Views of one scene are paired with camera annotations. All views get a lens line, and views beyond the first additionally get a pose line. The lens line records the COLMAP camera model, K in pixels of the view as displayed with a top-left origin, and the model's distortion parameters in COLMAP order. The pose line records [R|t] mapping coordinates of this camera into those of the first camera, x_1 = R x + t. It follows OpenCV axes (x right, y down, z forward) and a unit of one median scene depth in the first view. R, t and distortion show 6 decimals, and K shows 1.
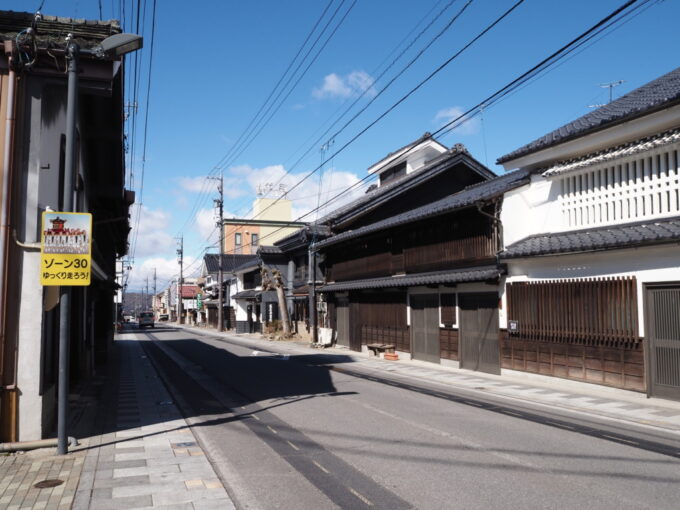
lens RADIAL K [[567.8, 0, 341.9], [0, 567.8, 255.9], [0, 0, 1]] dist [-0.048674, 0.019357]
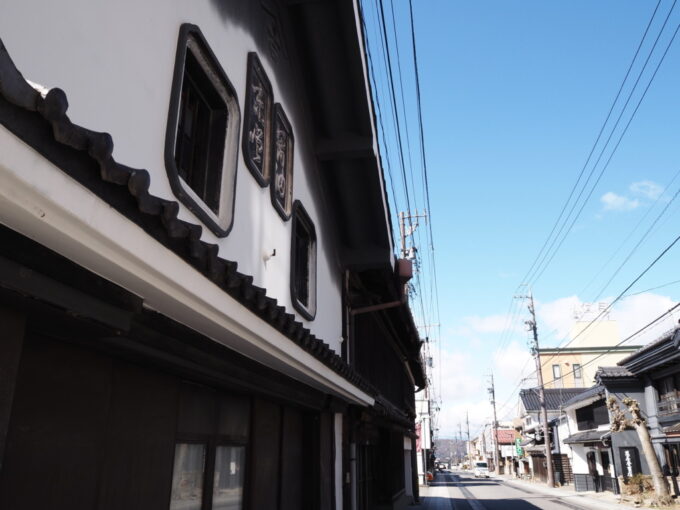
lens RADIAL K [[567.8, 0, 337.9], [0, 567.8, 252.3], [0, 0, 1]] dist [-0.048674, 0.019357]
pose [[0.859192, -0.161142, -0.485615, -0.039612], [0.033549, 0.964811, -0.260796, 0.011482], [0.510551, 0.207782, 0.834364, 0.129414]]
